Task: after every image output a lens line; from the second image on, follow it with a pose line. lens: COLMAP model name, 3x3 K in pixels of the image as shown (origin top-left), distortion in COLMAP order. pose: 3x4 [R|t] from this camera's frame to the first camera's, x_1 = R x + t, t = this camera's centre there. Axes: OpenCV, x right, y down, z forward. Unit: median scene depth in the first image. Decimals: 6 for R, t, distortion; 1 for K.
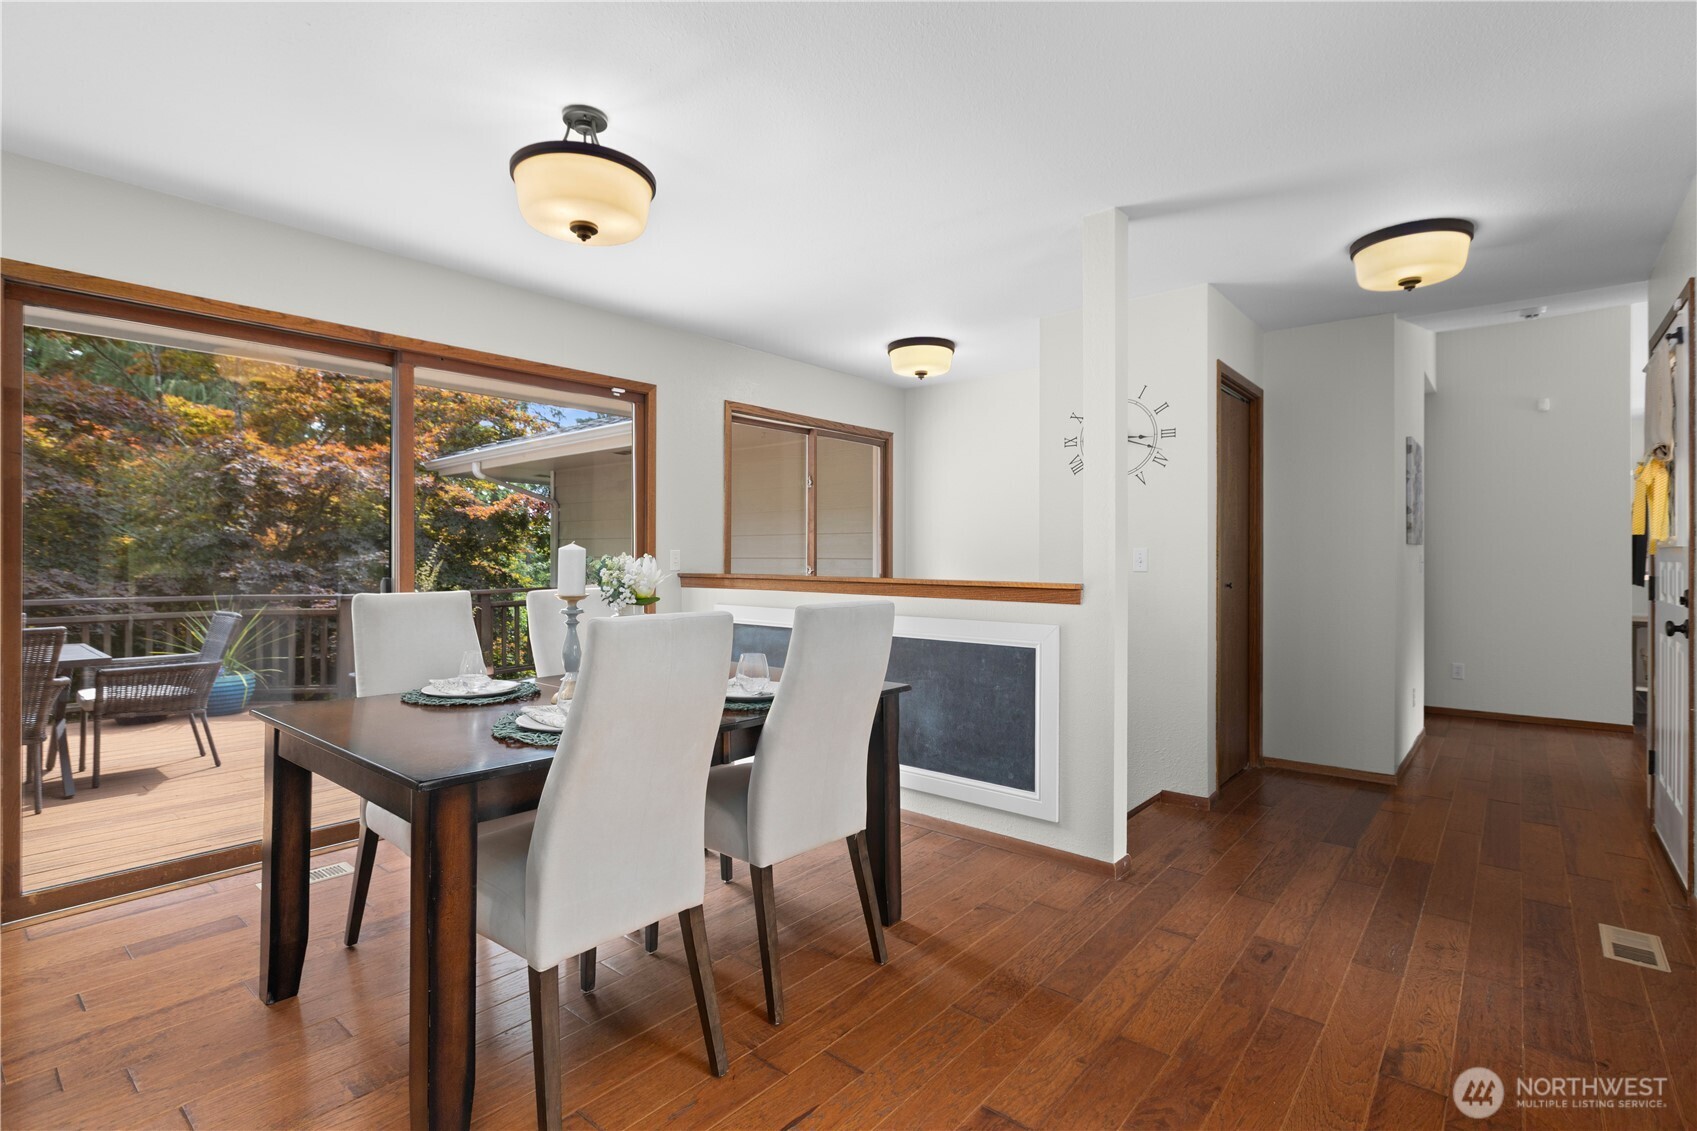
lens RADIAL K [[816.6, 0, 846.2], [0, 816.6, 556.3], [0, 0, 1]] dist [-0.004119, -0.000750]
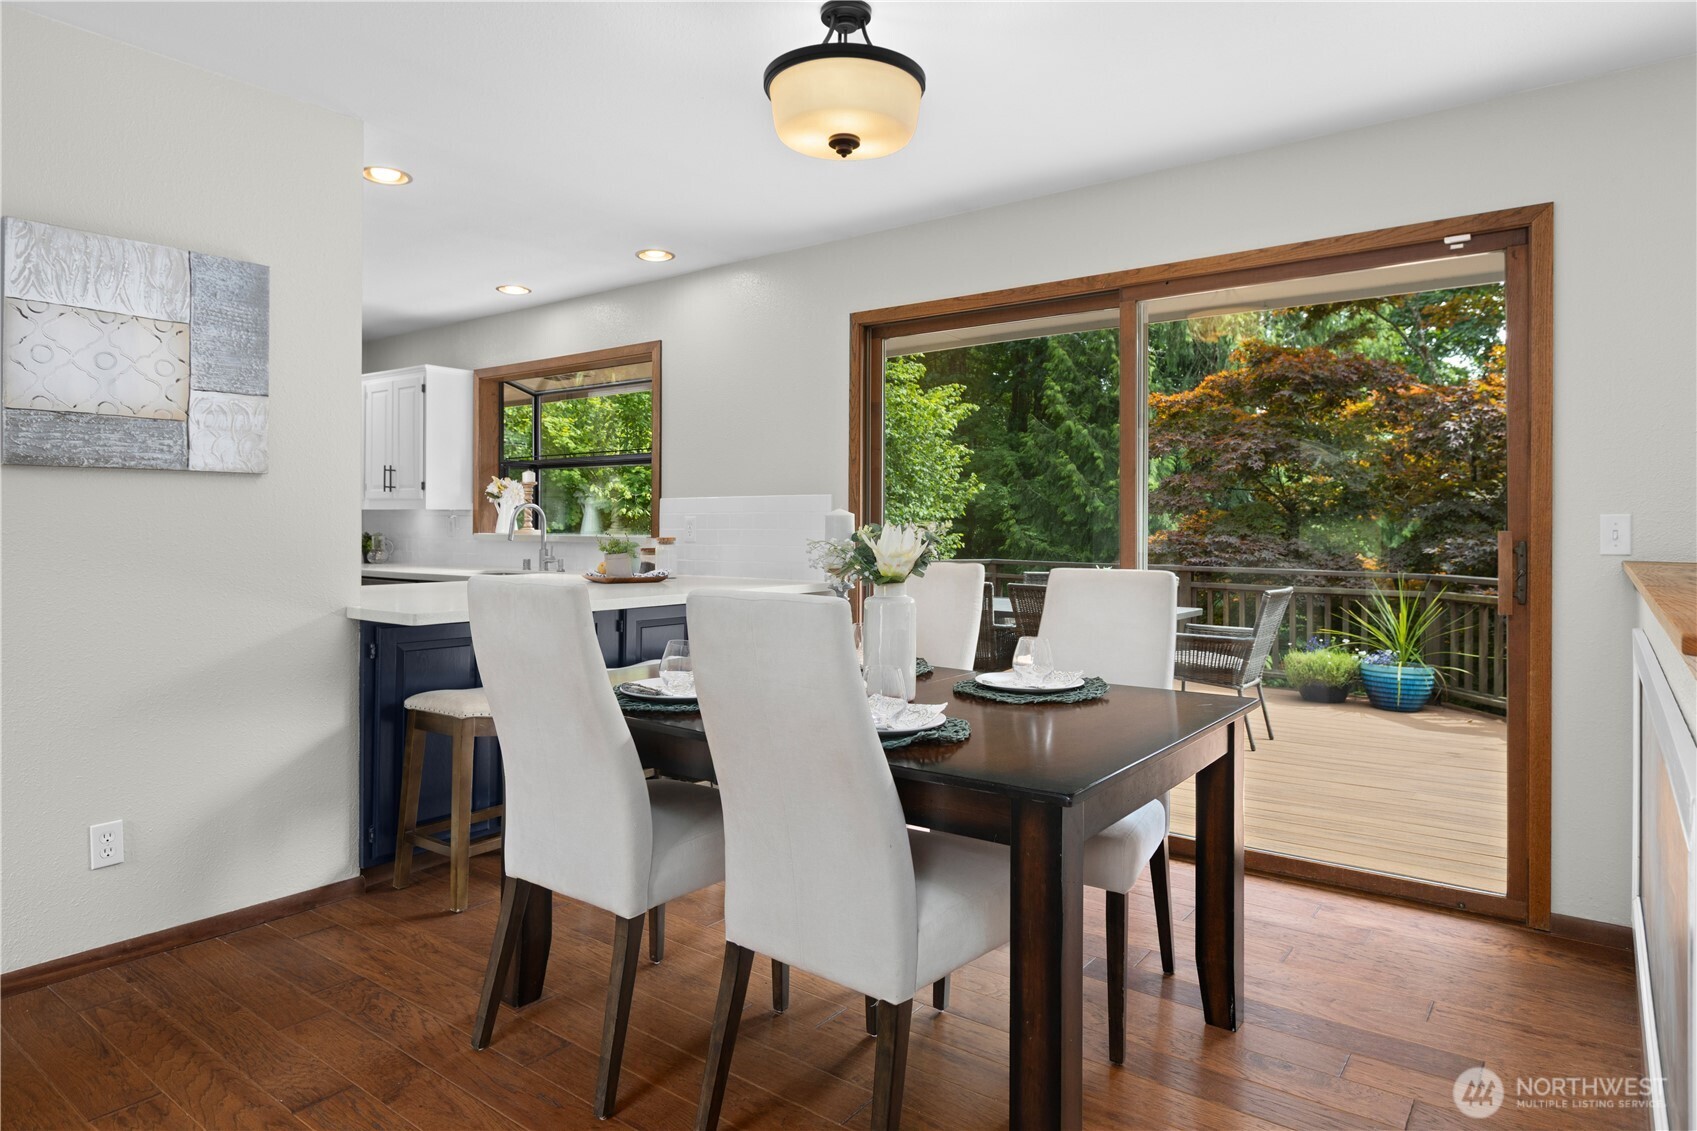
lens RADIAL K [[1016.9, 0, 844.7], [0, 1016.9, 526.5], [0, 0, 1]] dist [-0.000756, -0.001933]
pose [[0.035717, 0.000327, -0.999362, 0.665022], [-0.004552, 0.999990, 0.000164, 0.002603], [0.999352, 0.004543, 0.035718, 0.850796]]
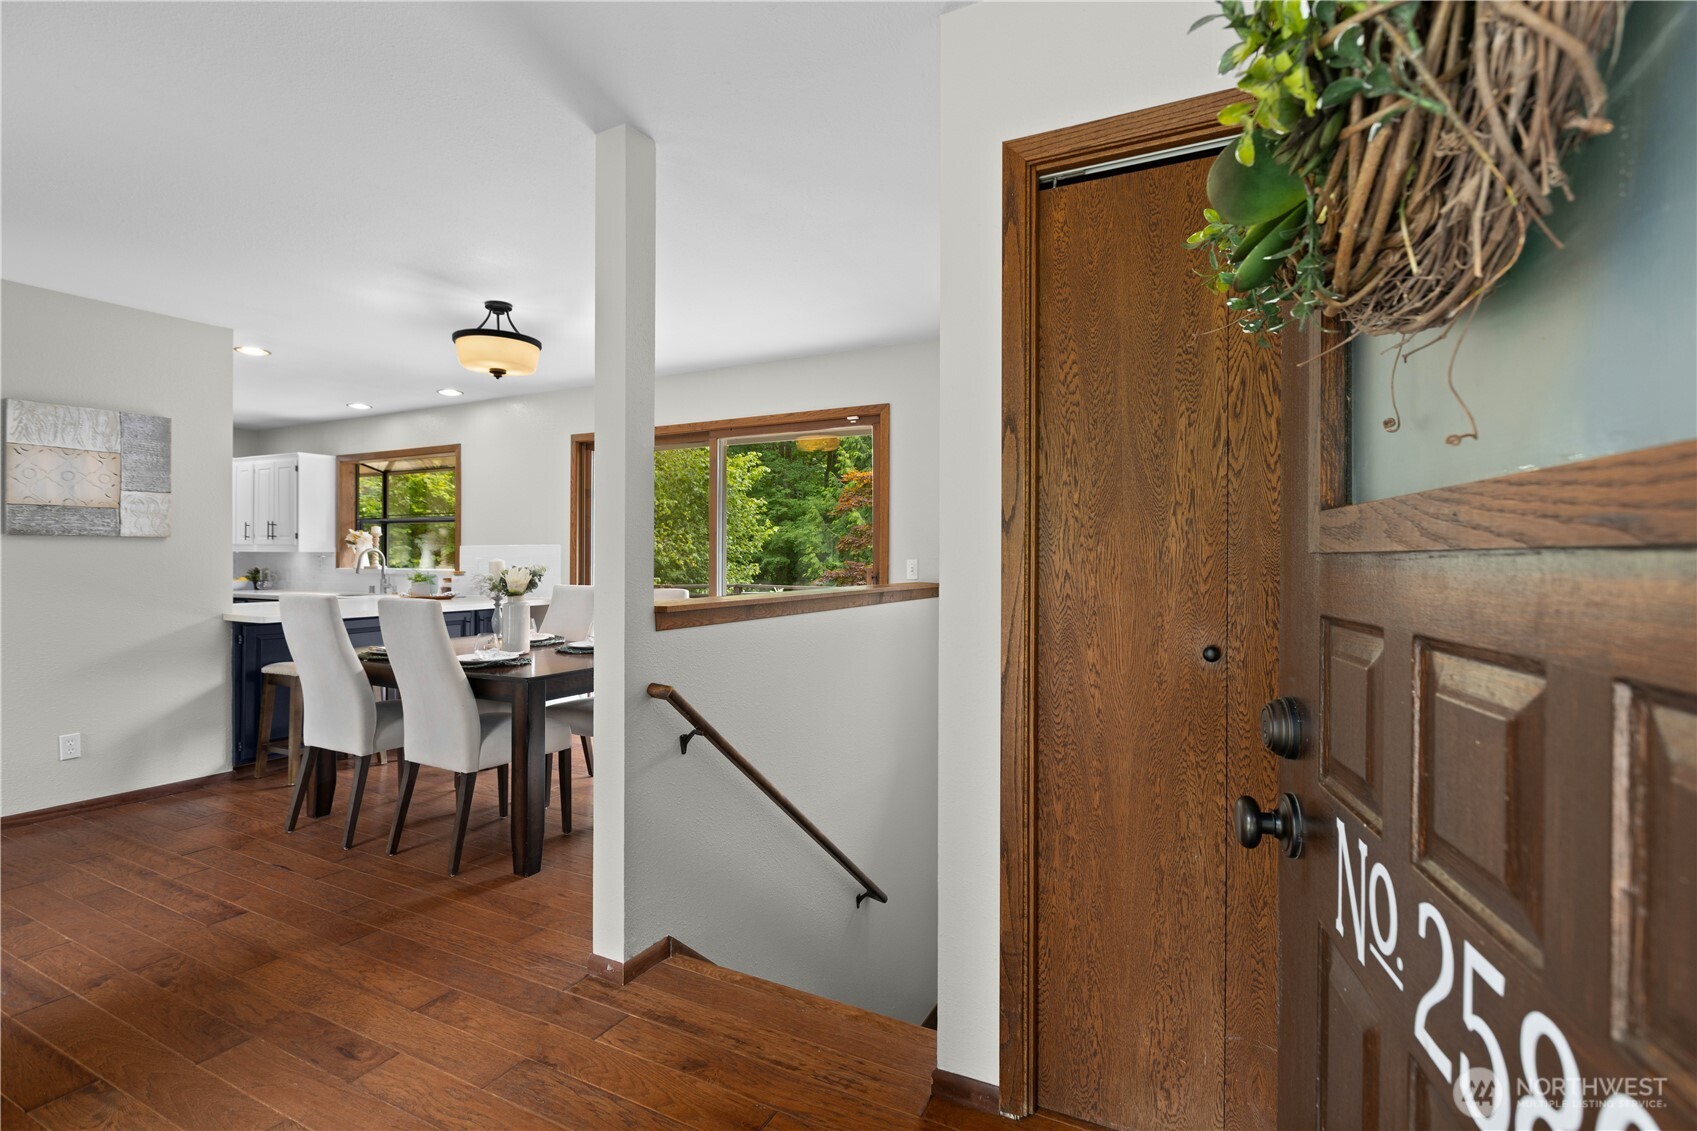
lens RADIAL K [[816.6, 0, 848.3], [0, 816.6, 559.6], [0, 0, 1]] dist [-0.004119, -0.000750]
pose [[0.200972, 0.002669, -0.979593, 1.295143], [-0.002534, 0.999994, 0.002205, -0.015723], [0.979594, 0.002039, 0.200977, 1.203983]]
